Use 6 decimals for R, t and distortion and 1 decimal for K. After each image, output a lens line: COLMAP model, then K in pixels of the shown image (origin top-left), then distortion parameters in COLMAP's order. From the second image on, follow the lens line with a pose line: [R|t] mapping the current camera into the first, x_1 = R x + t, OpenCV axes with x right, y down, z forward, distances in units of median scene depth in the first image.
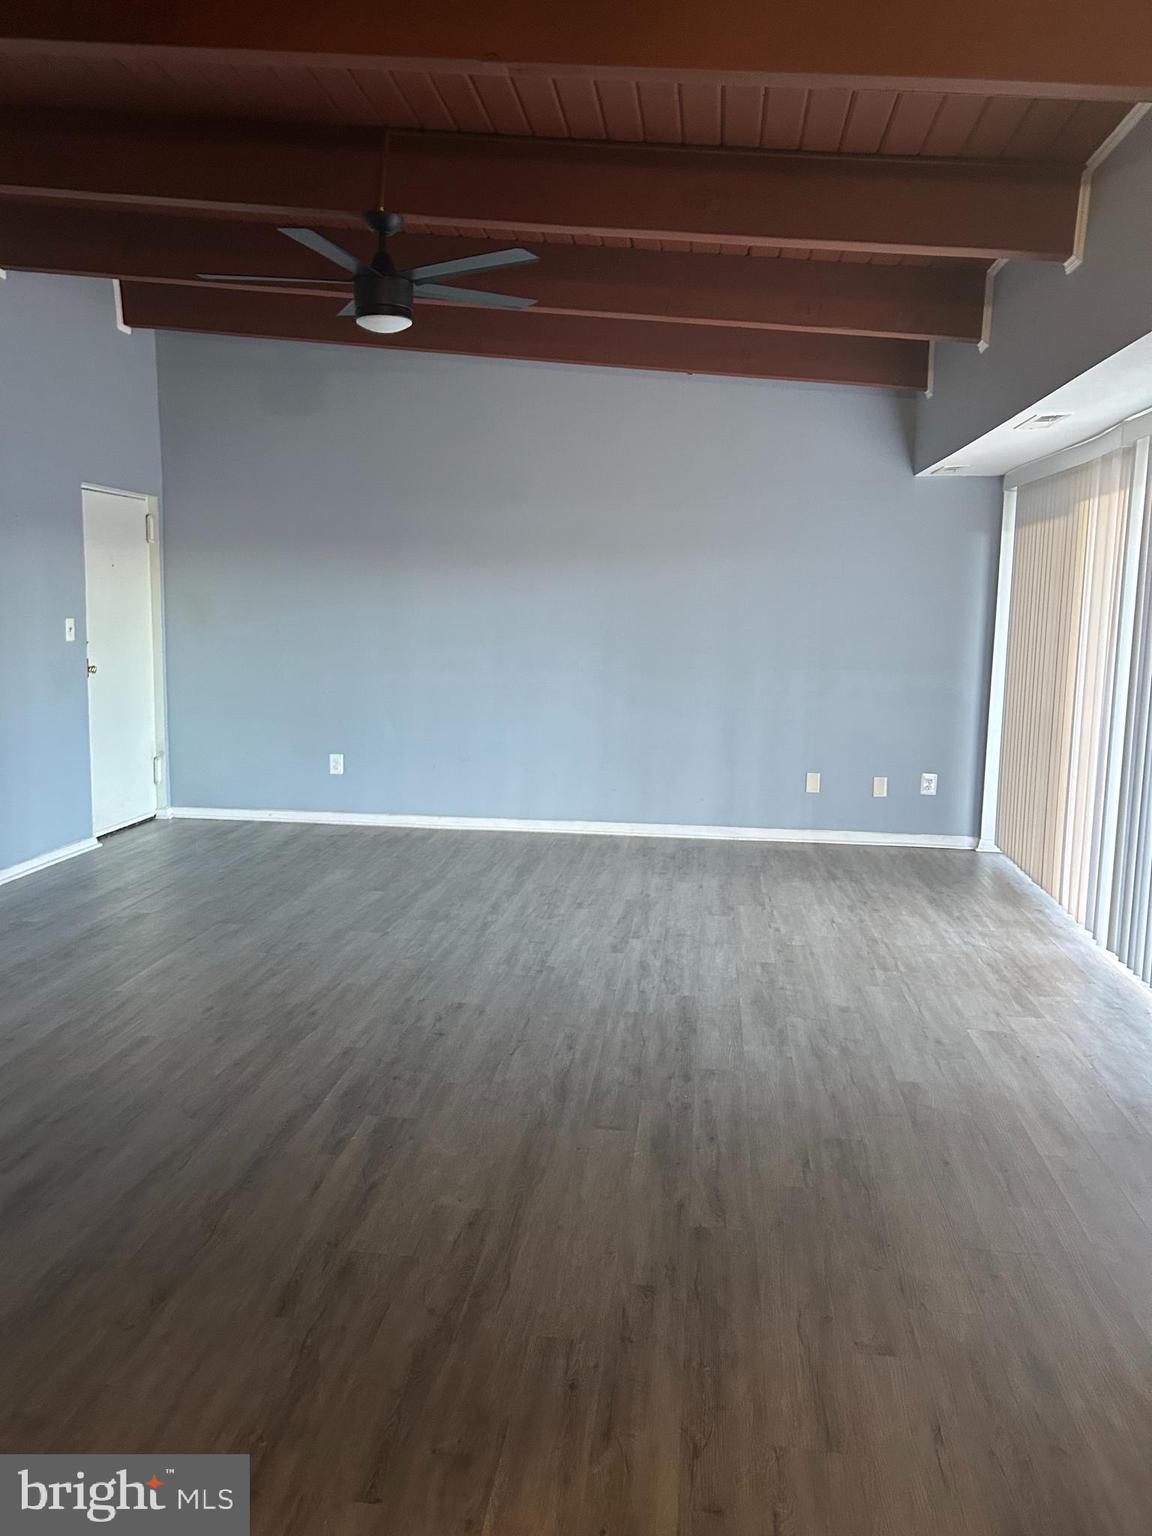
lens RADIAL K [[1161.0, 0, 570.7], [0, 1161.0, 768.0], [0, 0, 1]] dist [0.084077, -0.112121]
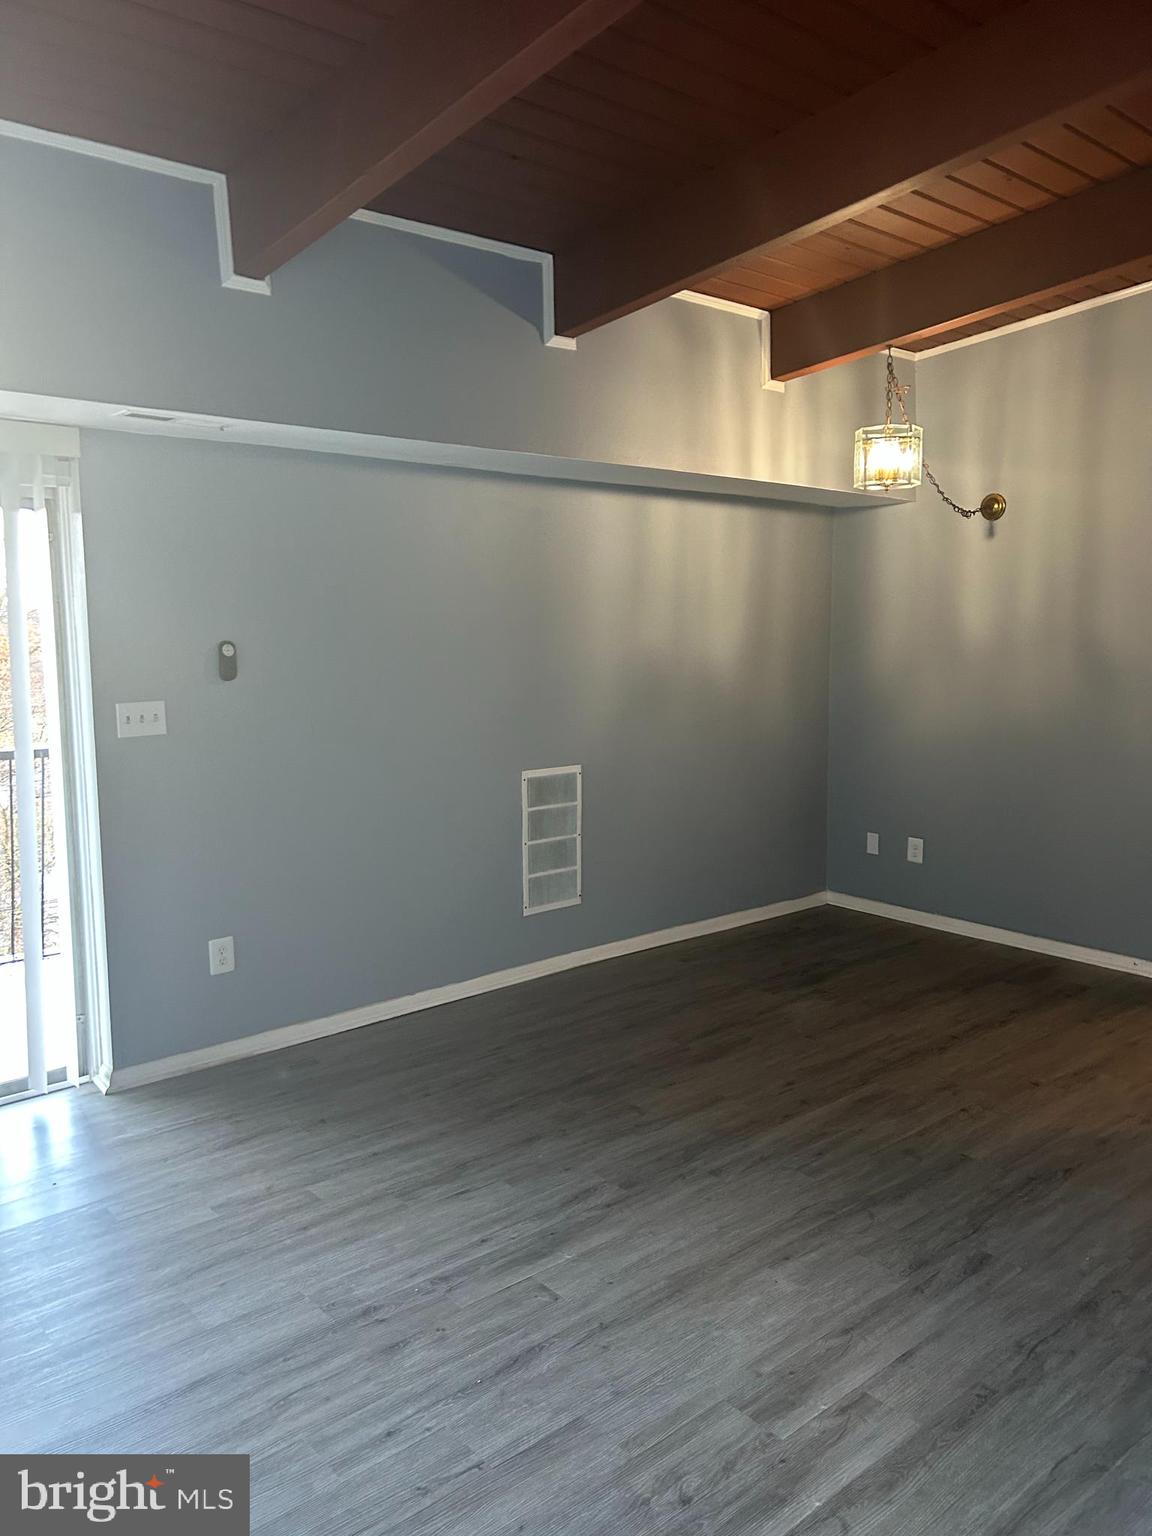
lens RADIAL K [[1161.0, 0, 570.7], [0, 1161.0, 768.0], [0, 0, 1]] dist [0.084077, -0.112121]
pose [[-0.741918, -0.089481, 0.664493, -0.570042], [0.090651, 0.968568, 0.231642, -0.286122], [-0.664334, 0.232096, -0.710487, 1.674886]]
